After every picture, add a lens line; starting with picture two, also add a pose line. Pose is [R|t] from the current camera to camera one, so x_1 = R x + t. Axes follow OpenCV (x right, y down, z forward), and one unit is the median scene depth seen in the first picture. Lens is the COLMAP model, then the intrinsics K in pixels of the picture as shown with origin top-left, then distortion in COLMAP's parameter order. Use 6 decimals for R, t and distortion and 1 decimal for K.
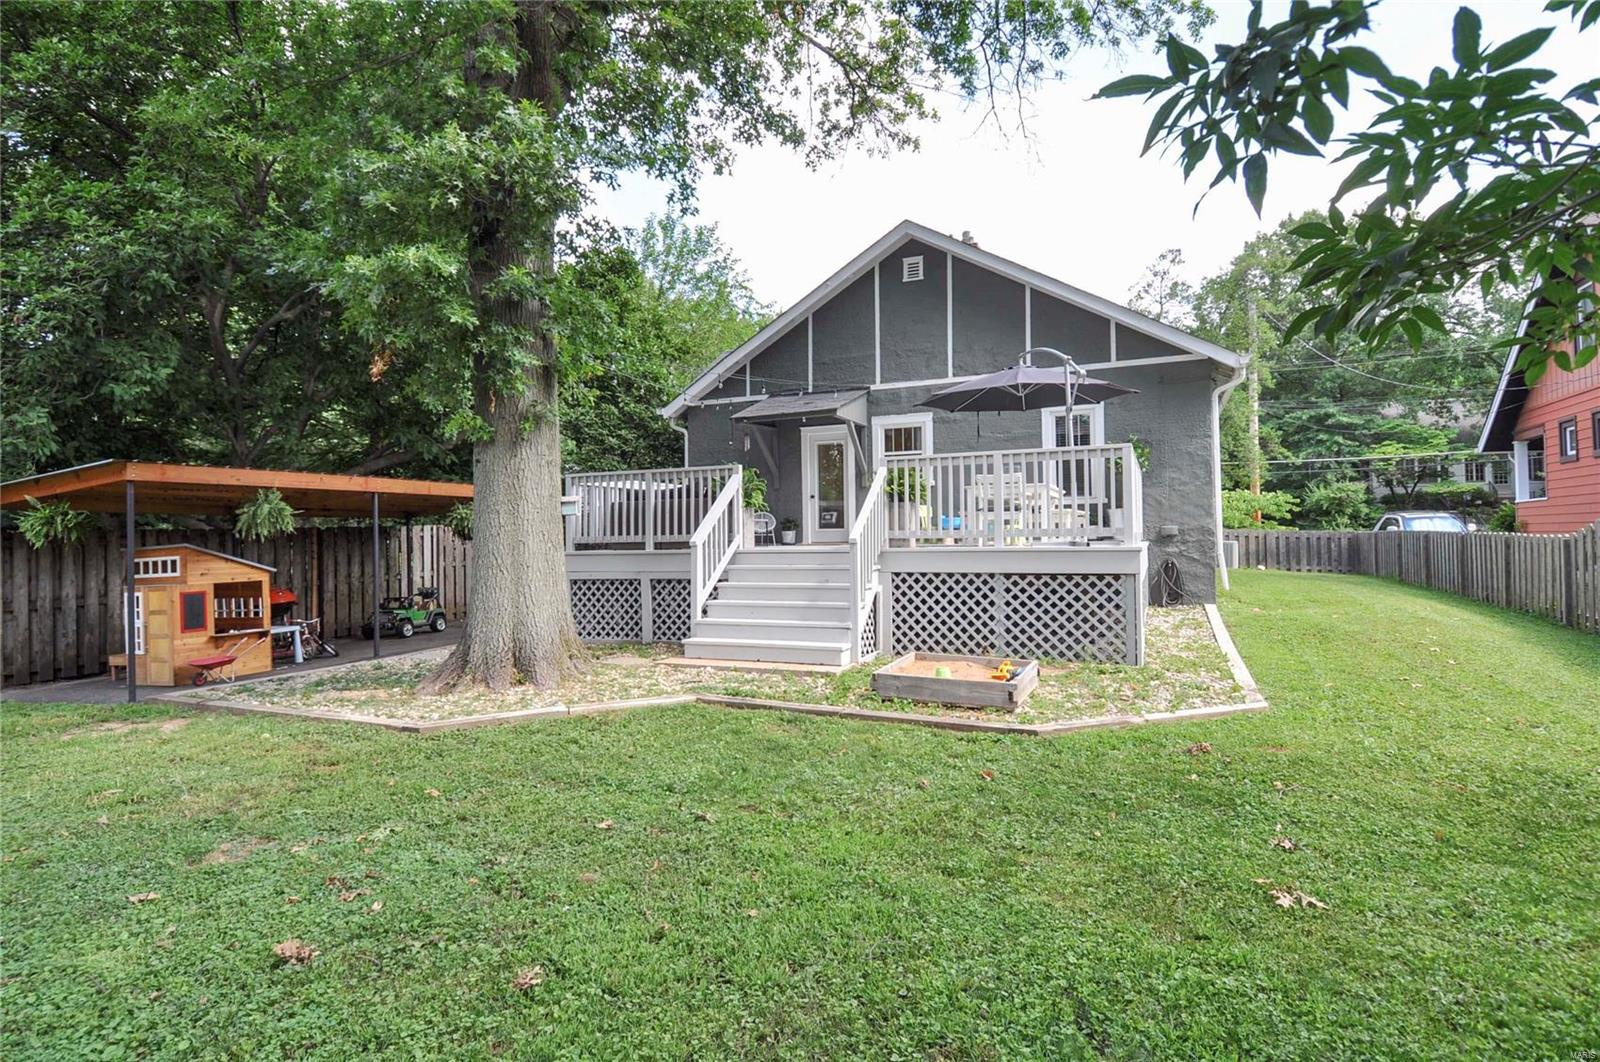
lens RADIAL K [[822.4, 0, 784.2], [0, 822.4, 518.8], [0, 0, 1]] dist [0.025157, -0.035223]
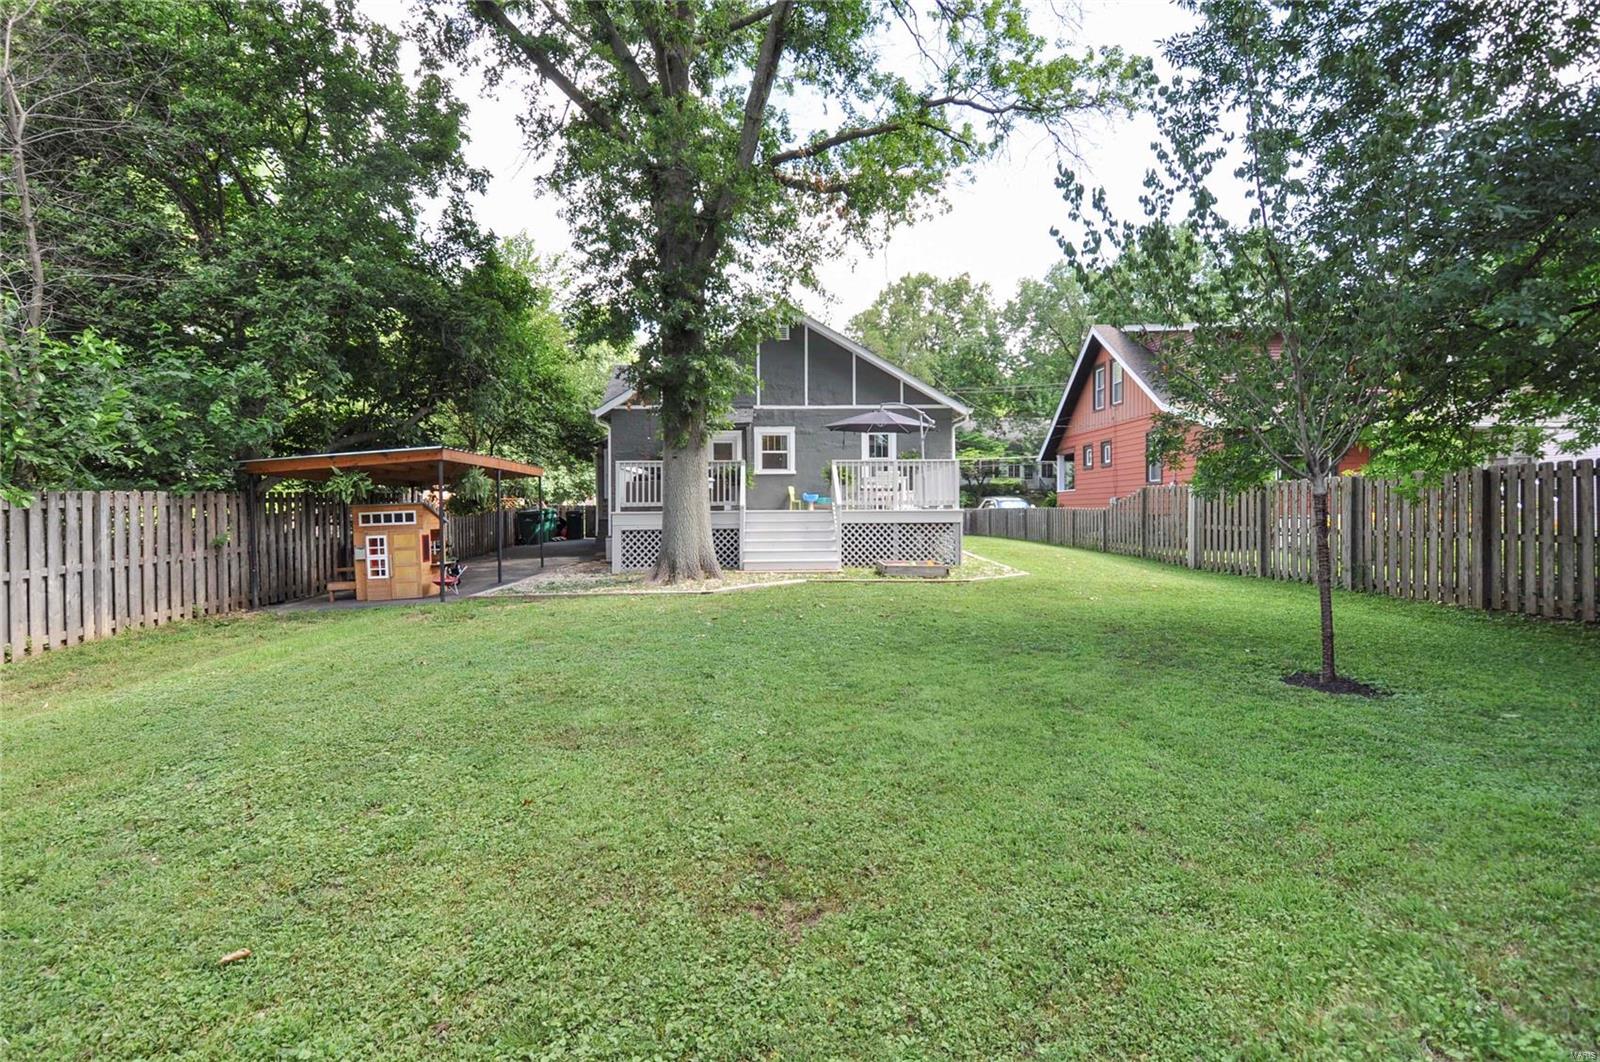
lens RADIAL K [[822.4, 0, 790.3], [0, 822.4, 528.7], [0, 0, 1]] dist [0.025157, -0.035223]
pose [[0.893553, -0.001821, 0.448954, -0.516994], [-0.014041, 0.999389, 0.031999, 0.013805], [-0.448738, -0.034896, 0.892982, -0.388404]]
